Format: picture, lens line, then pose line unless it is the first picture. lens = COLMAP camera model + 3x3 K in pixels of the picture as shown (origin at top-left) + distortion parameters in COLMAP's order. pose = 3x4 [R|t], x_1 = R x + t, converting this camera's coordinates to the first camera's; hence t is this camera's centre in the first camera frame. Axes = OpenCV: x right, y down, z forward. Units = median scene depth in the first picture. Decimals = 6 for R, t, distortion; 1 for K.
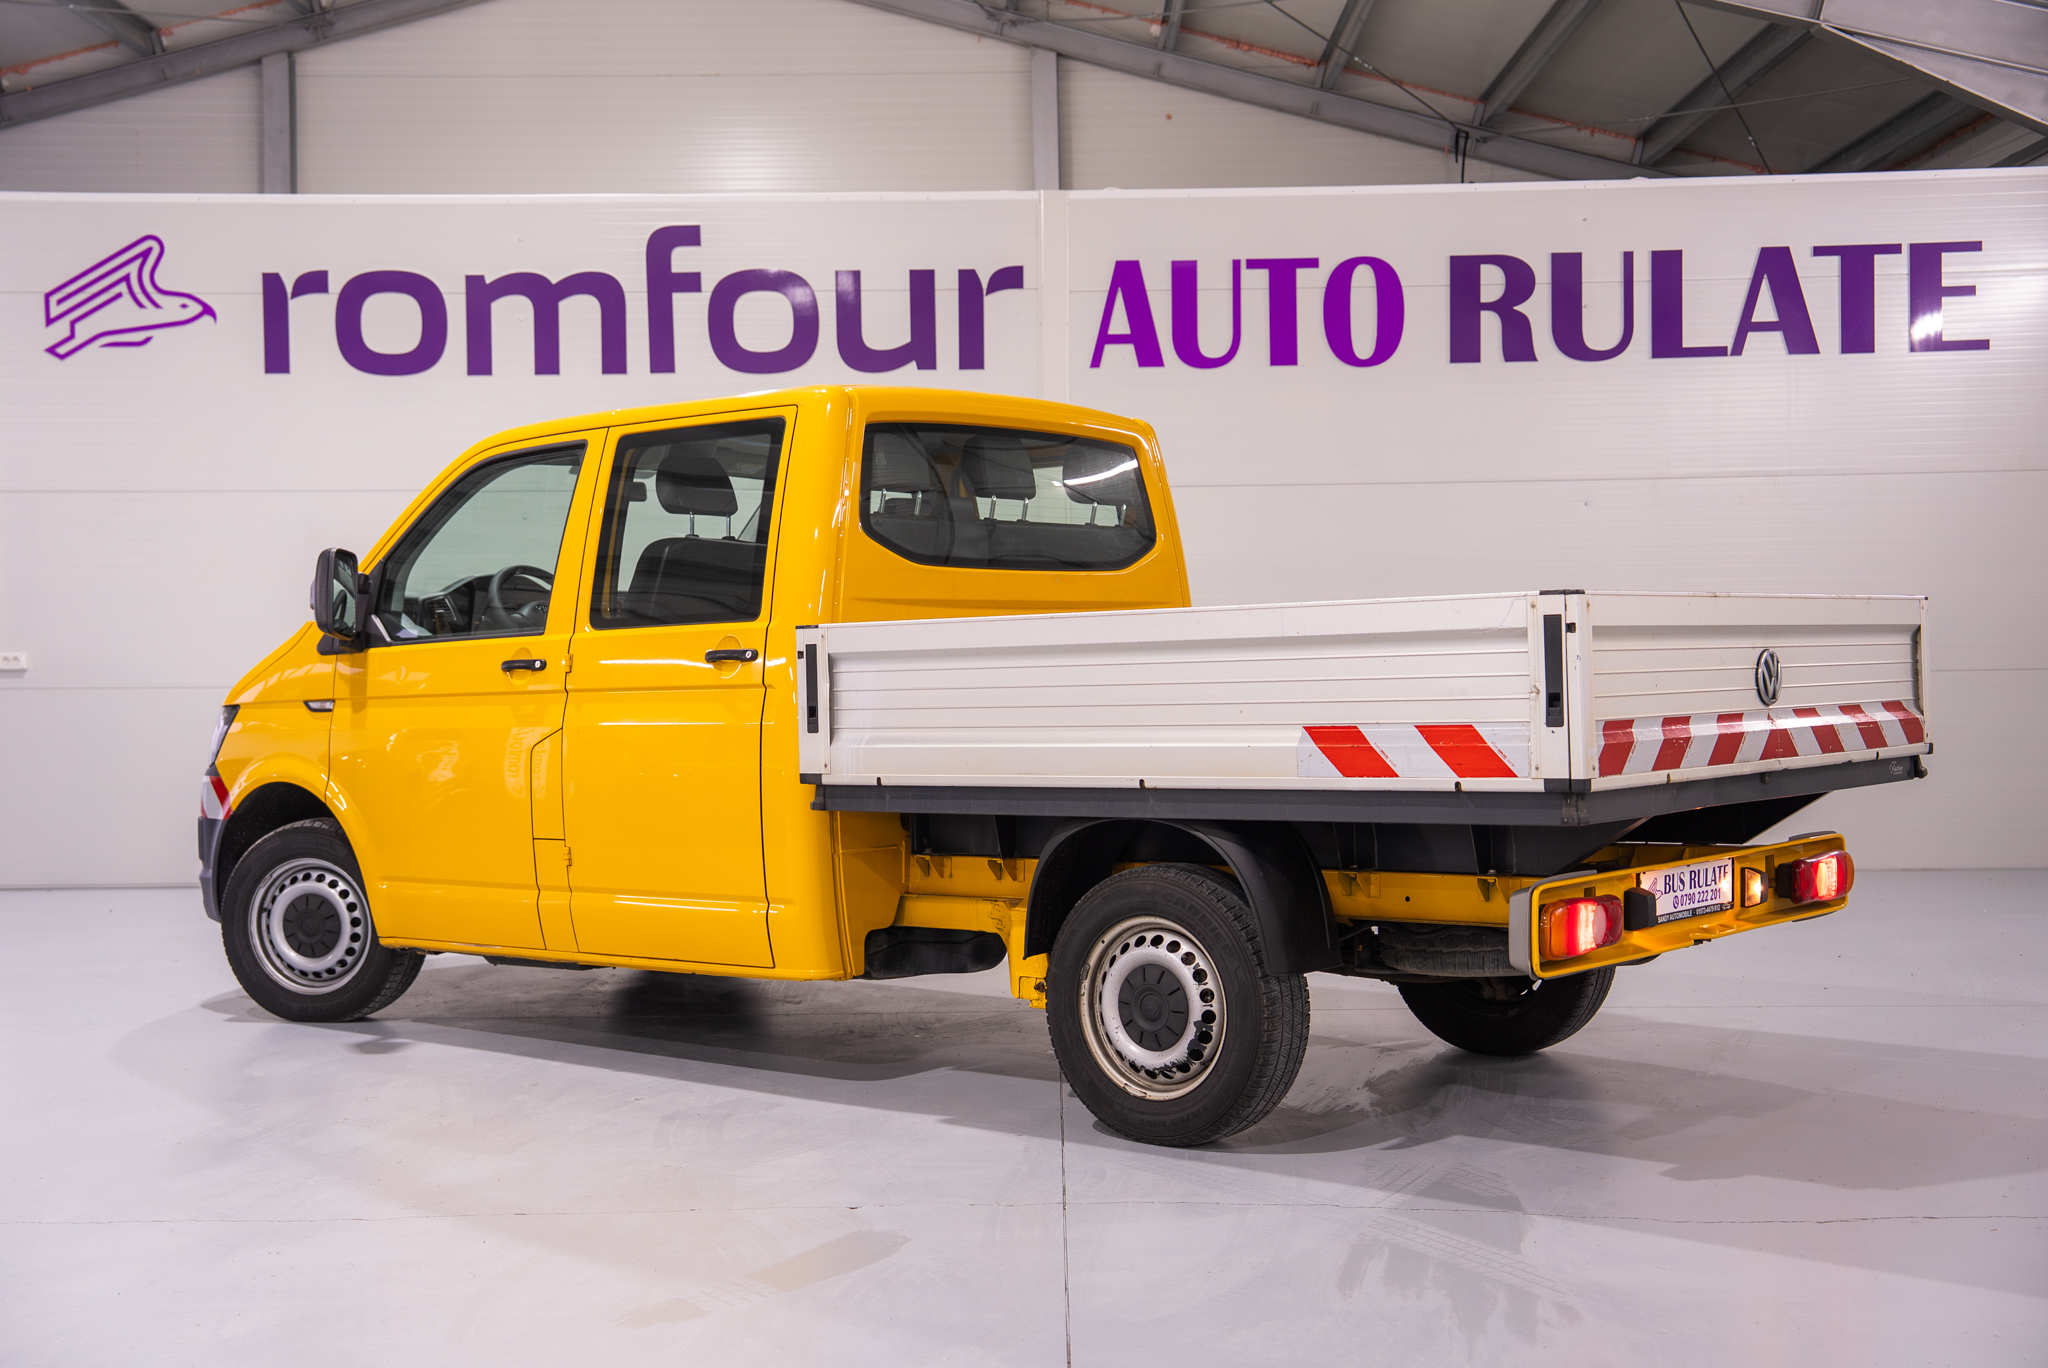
lens RADIAL K [[3011.6, 0, 1018.8], [0, 3011.6, 695.3], [0, 0, 1]] dist [0.127094, 0.000000]
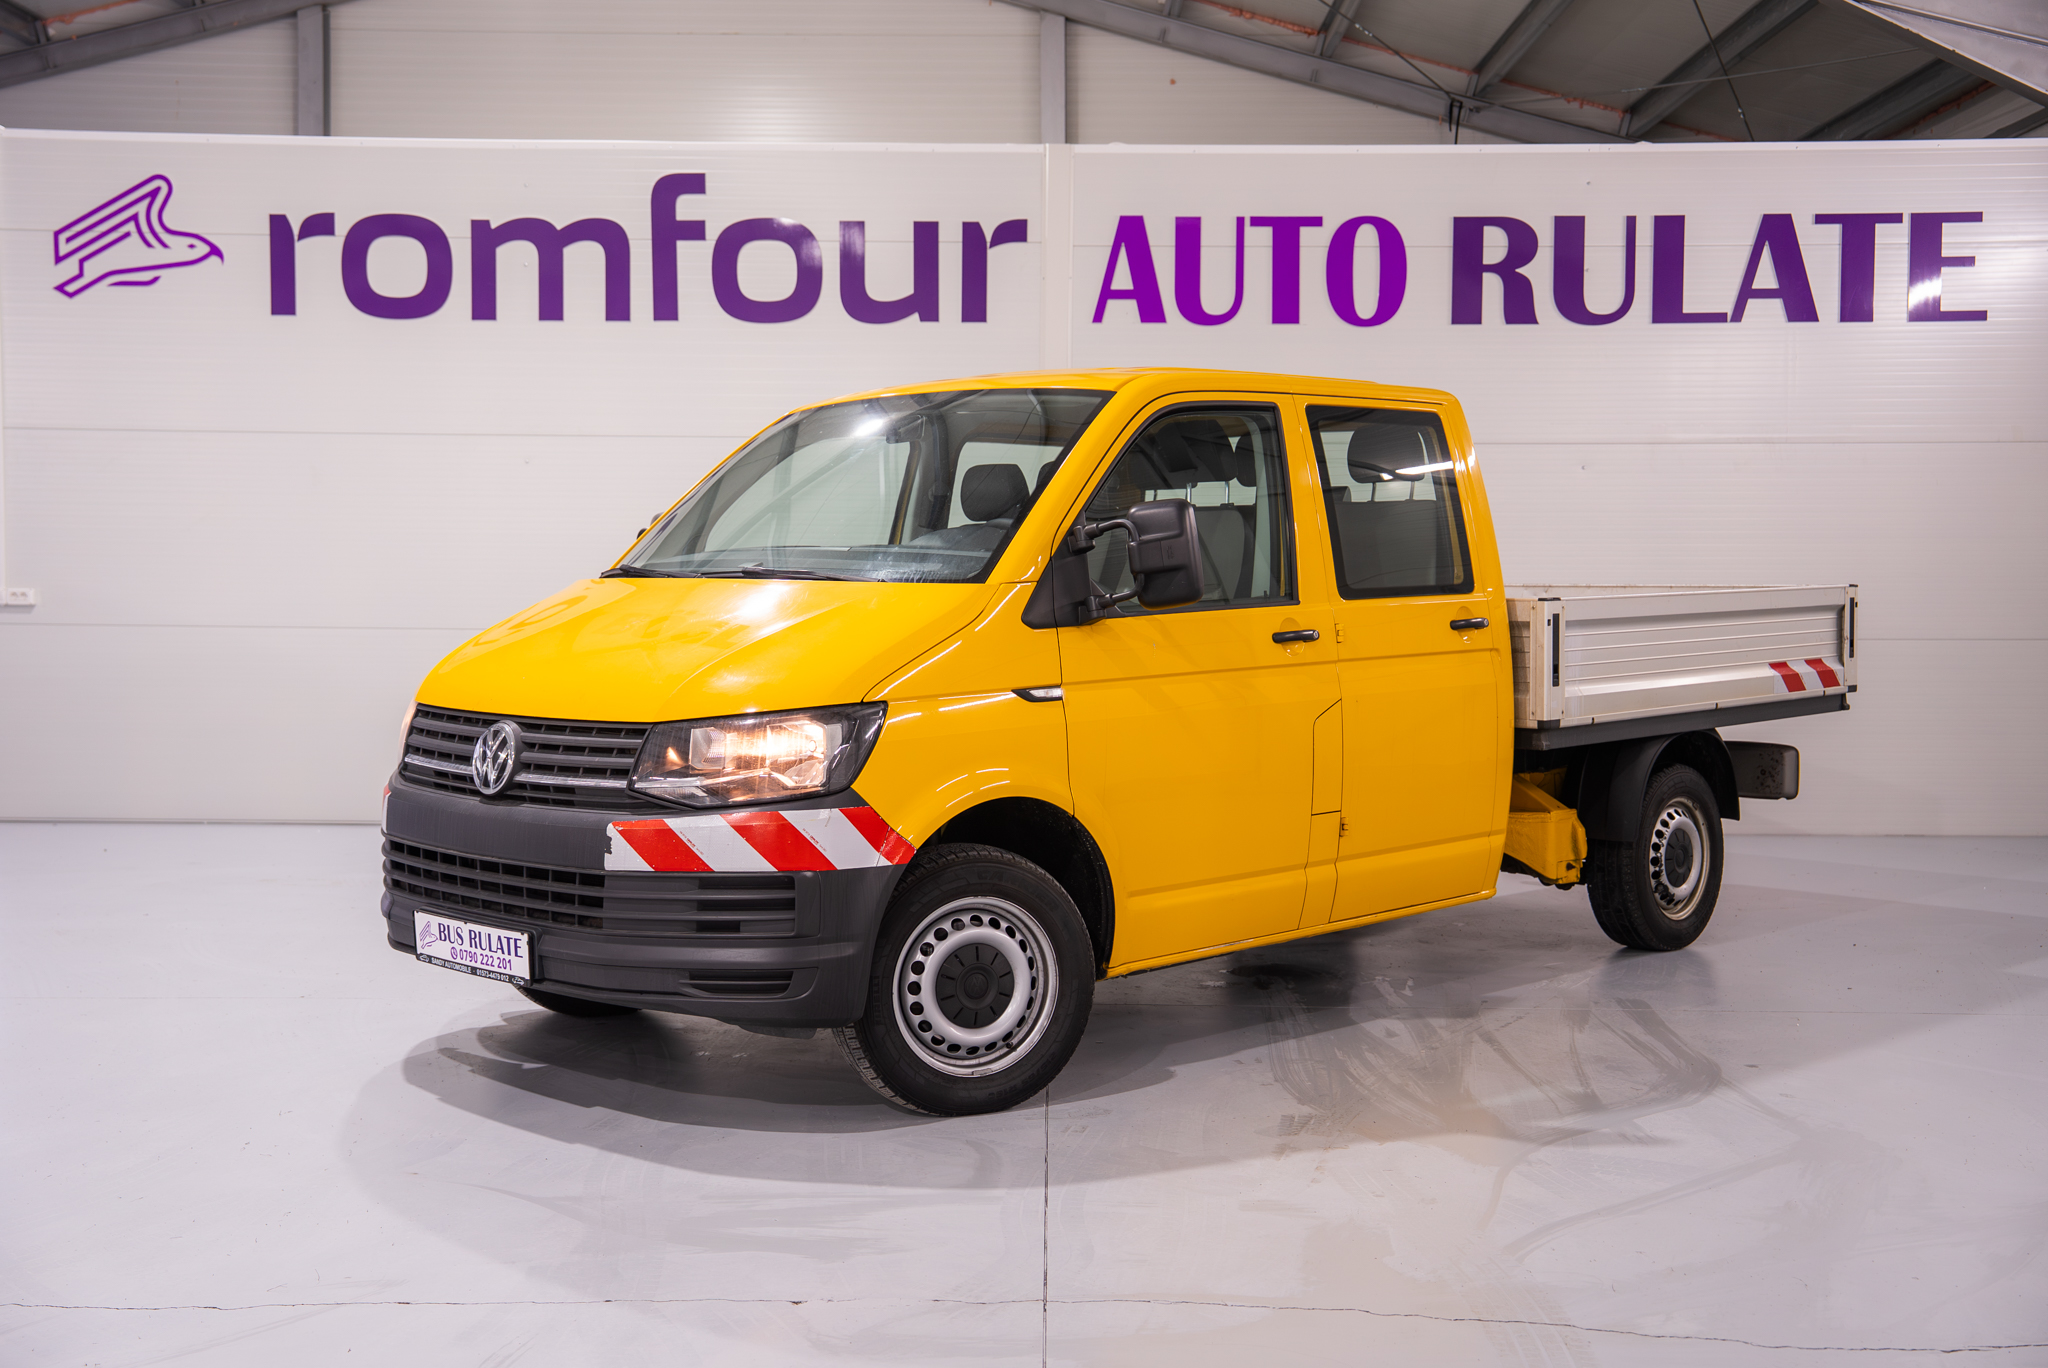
lens RADIAL K [[2286.8, 0, 1026.8], [0, 2286.8, 664.4], [0, 0, 1]] dist [0.061530, 0.000000]
pose [[0.999850, 0.017254, -0.001468, 0.004987], [-0.017193, 0.999251, 0.034662, -0.021062], [0.002065, -0.034631, 0.999398, 0.234575]]
